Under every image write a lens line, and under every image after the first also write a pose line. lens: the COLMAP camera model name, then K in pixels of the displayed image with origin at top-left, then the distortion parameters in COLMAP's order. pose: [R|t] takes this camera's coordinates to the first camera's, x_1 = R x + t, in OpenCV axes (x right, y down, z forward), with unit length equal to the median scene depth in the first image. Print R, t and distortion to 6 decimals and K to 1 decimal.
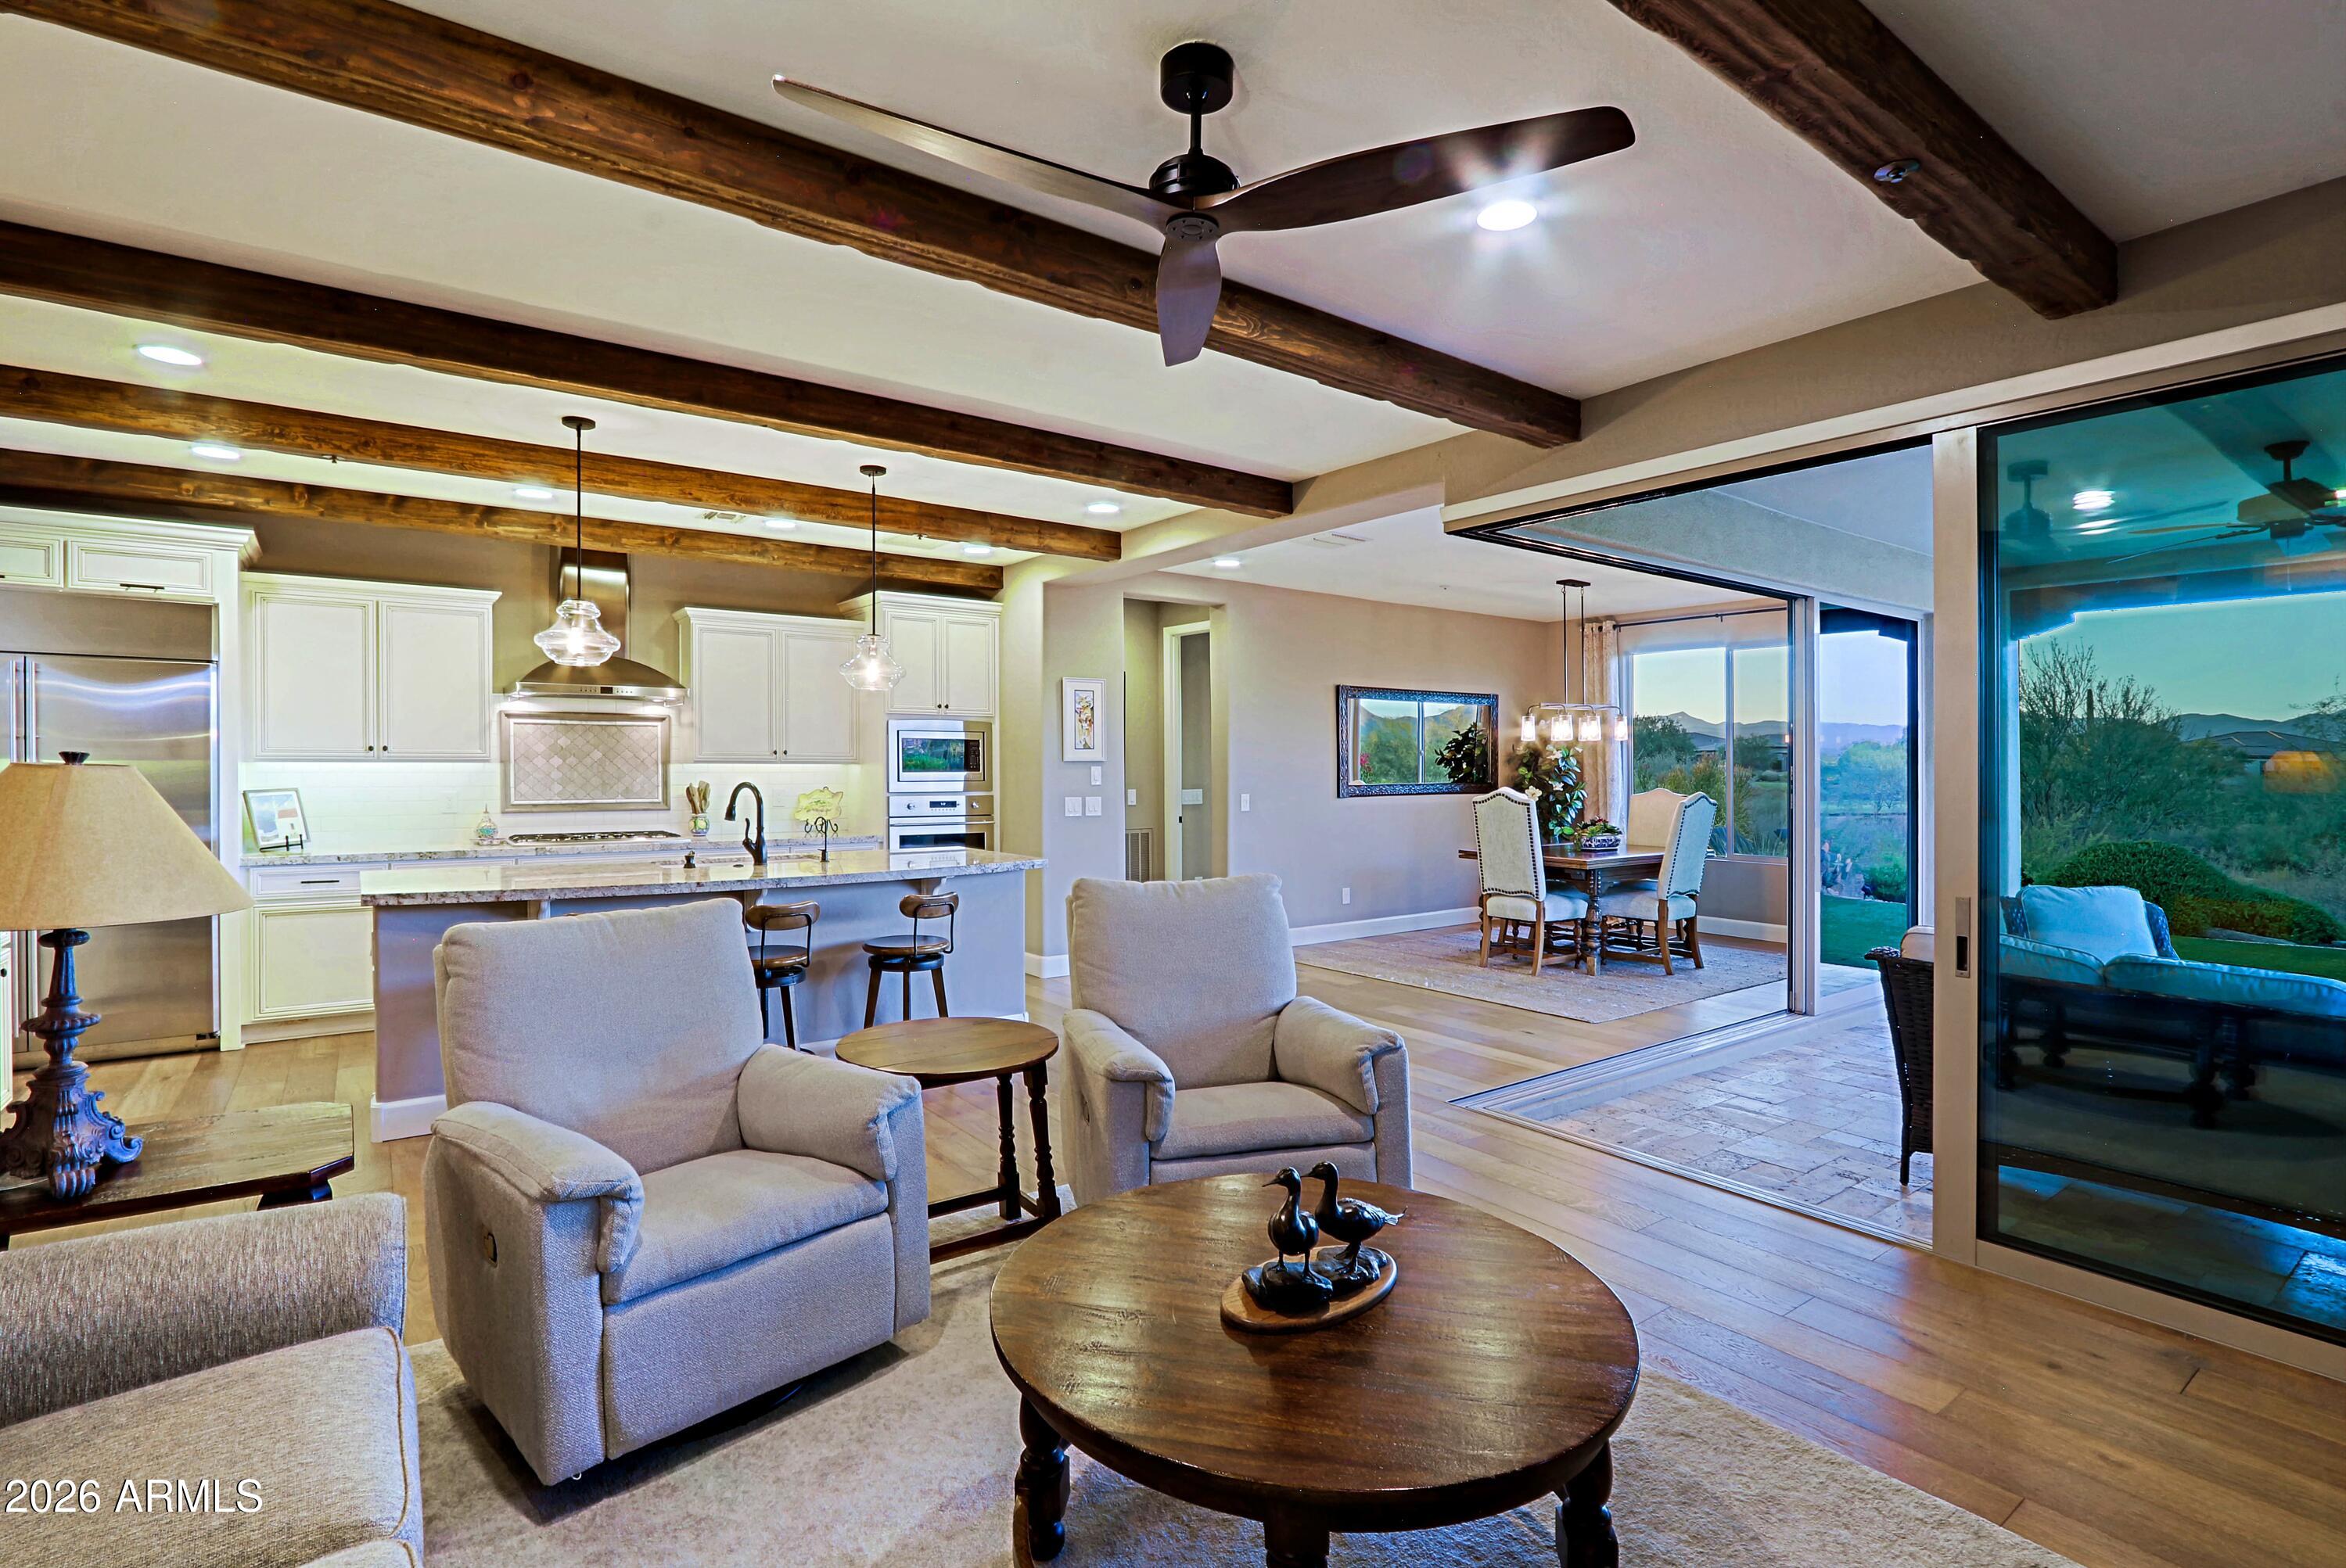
lens RADIAL K [[1117.5, 0, 1137.3], [0, 1117.5, 767.7], [0, 0, 1]] dist [-0.014219, 0.005878]
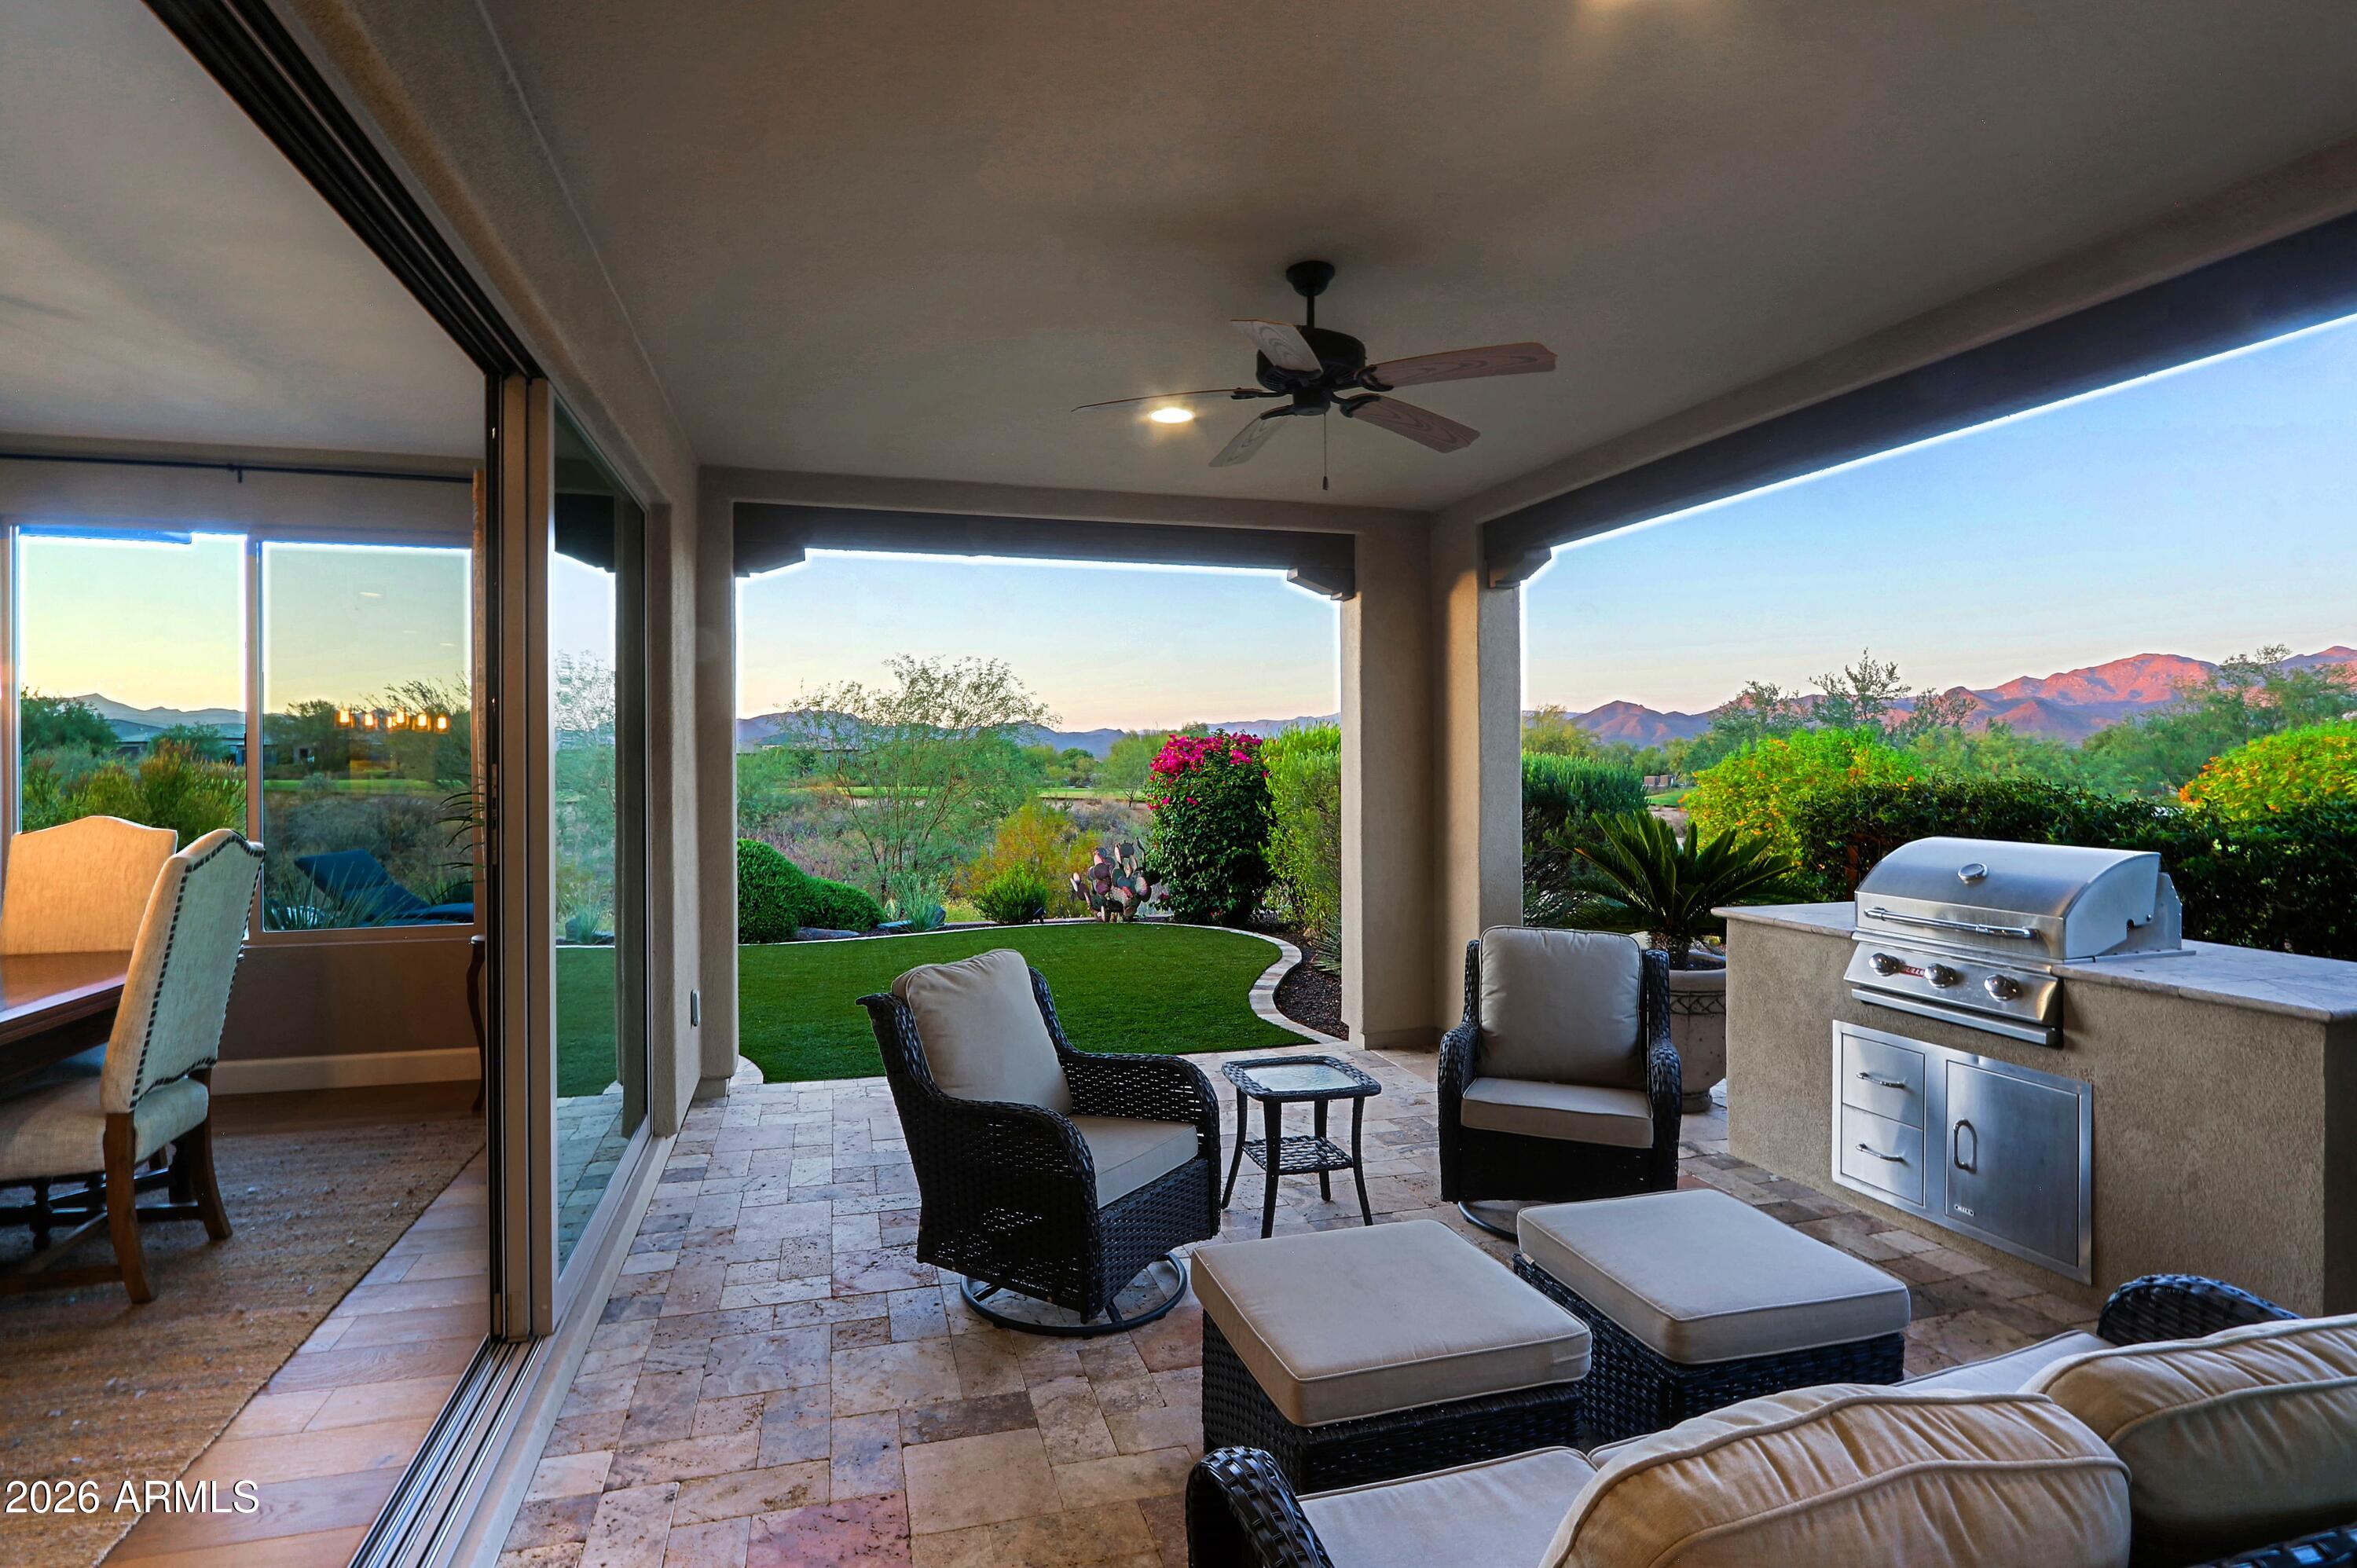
lens RADIAL K [[1122.8, 0, 1175.6], [0, 1122.8, 758.0], [0, 0, 1]] dist [-0.014219, 0.005878]
pose [[0.340363, -0.005622, 0.940277, 0.225794], [0.008191, 0.999962, 0.003014, -0.004333], [-0.940258, 0.006676, 0.340396, 0.503807]]
